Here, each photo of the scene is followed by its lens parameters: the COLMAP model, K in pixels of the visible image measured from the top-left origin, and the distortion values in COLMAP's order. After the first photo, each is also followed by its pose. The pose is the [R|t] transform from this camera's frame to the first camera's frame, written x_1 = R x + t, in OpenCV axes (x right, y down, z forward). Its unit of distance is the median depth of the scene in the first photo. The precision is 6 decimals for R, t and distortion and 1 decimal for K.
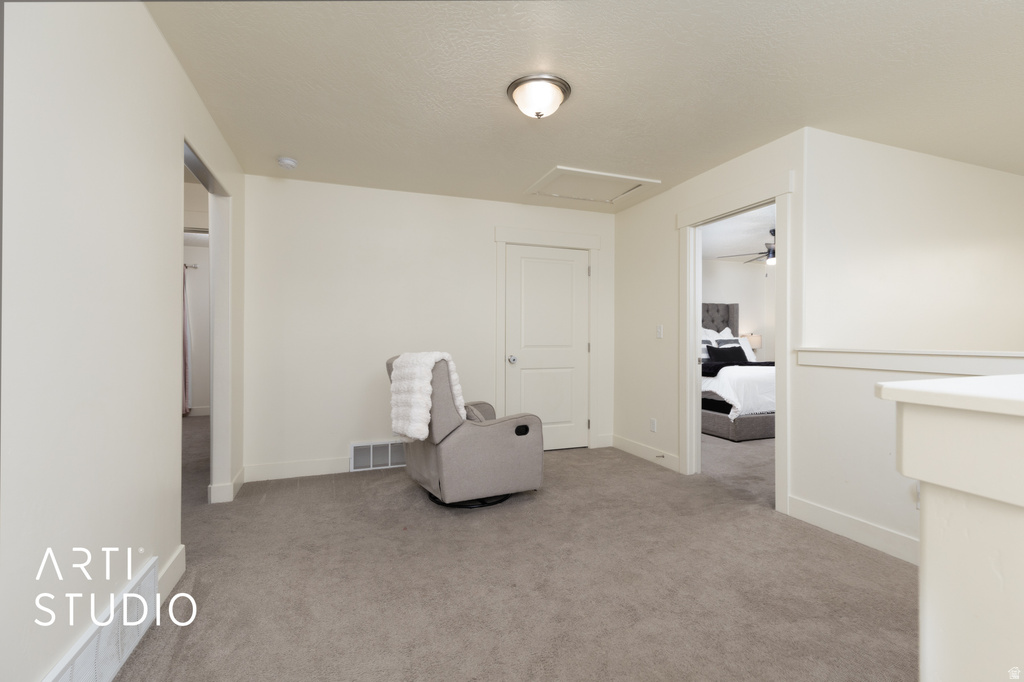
lens RADIAL K [[459.2, 0, 516.1], [0, 459.2, 338.0], [0, 0, 1]] dist [0.007343, -0.000235]
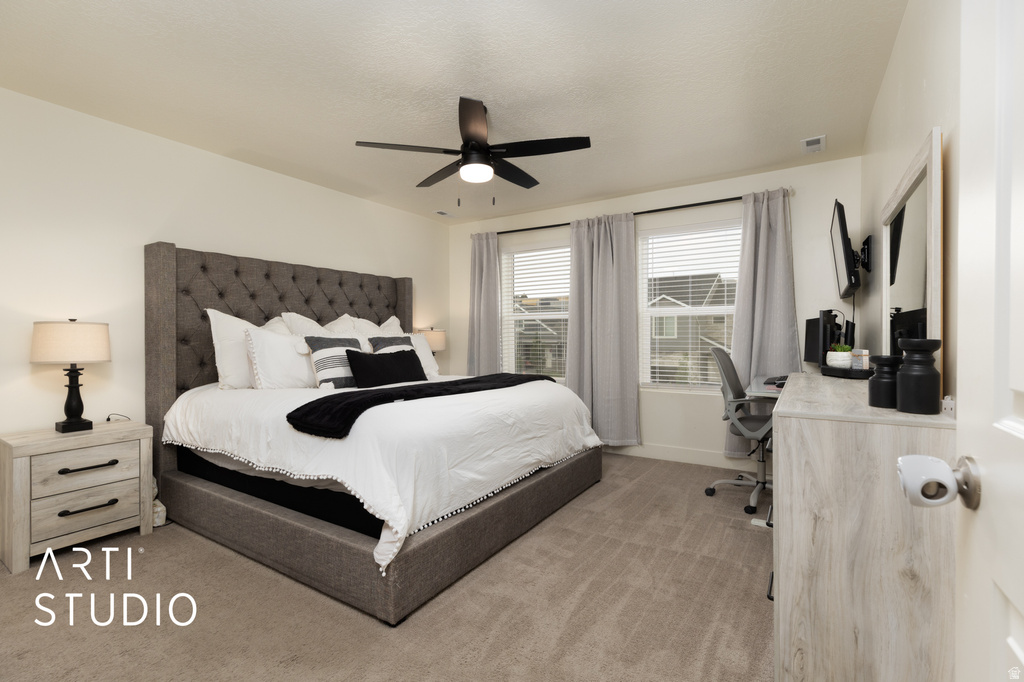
lens RADIAL K [[459.2, 0, 516.1], [0, 459.2, 338.0], [0, 0, 1]] dist [0.007343, -0.000235]
pose [[0.791796, -0.002831, 0.610779, 0.239482], [0.000296, 0.999991, 0.004251, 0.001951], [-0.610786, -0.003186, 0.791789, 0.471540]]
